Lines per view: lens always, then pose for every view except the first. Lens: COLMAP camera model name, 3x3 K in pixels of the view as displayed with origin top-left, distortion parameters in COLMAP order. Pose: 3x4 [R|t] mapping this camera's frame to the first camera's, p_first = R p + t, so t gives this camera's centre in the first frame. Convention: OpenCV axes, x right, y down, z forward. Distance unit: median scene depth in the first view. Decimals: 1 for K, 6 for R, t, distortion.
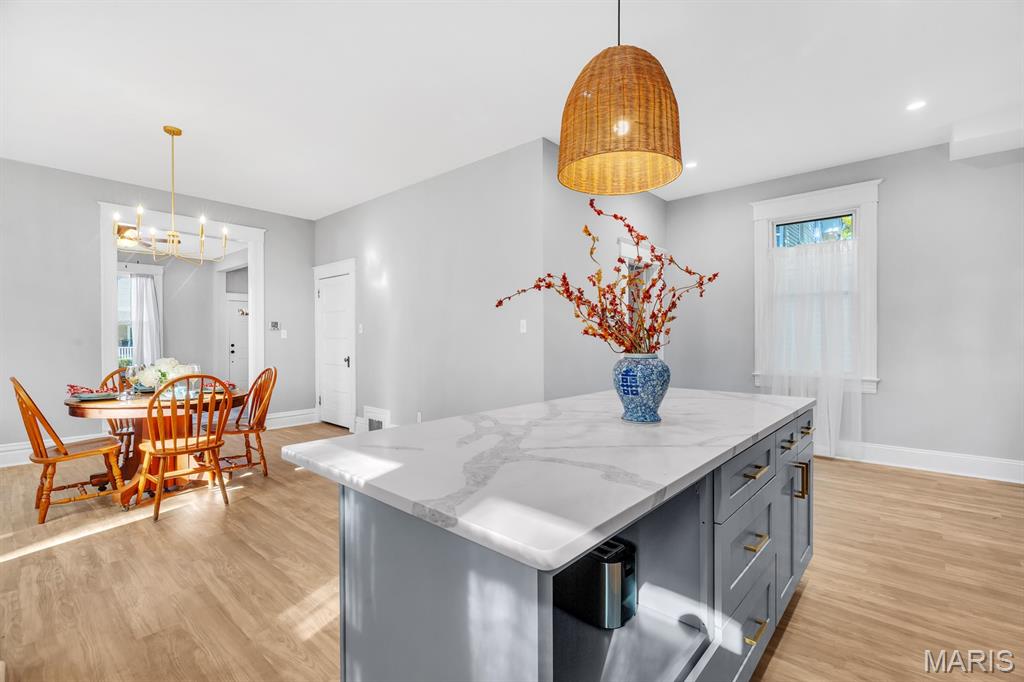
lens RADIAL K [[458.8, 0, 512.9], [0, 458.8, 346.2], [0, 0, 1]] dist [0.004190, 0.000237]
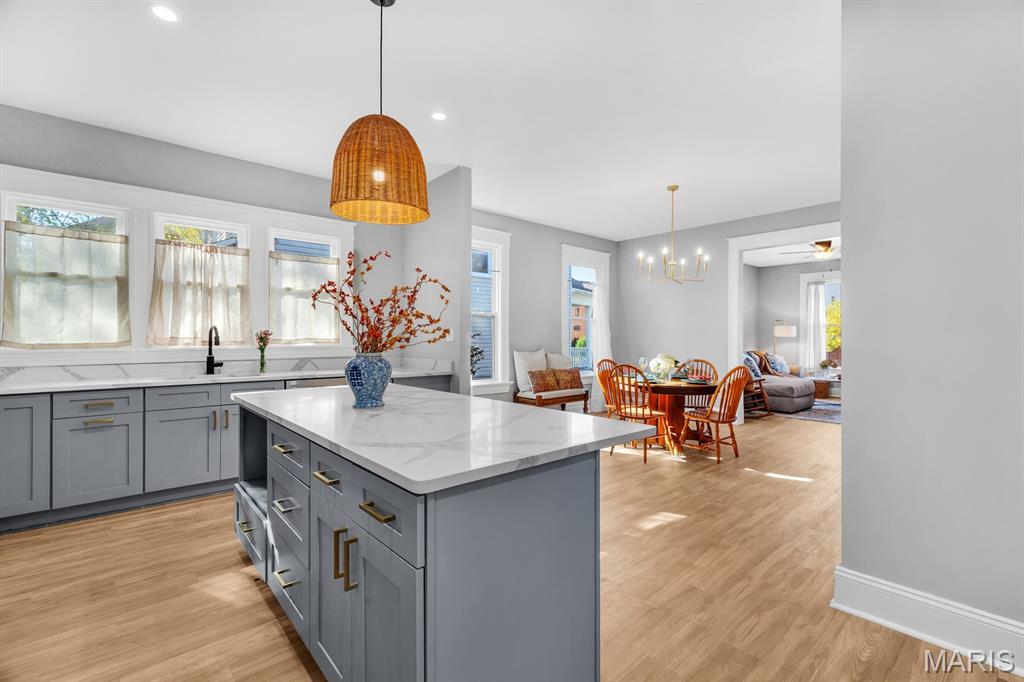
lens RADIAL K [[458.8, 0, 520.3], [0, 458.8, 346.5], [0, 0, 1]] dist [0.004190, 0.000237]
pose [[-0.104909, 0.016246, -0.994349, 0.427639], [-0.026109, 0.999477, 0.019084, -0.006387], [0.994139, 0.027963, -0.104430, 0.448762]]
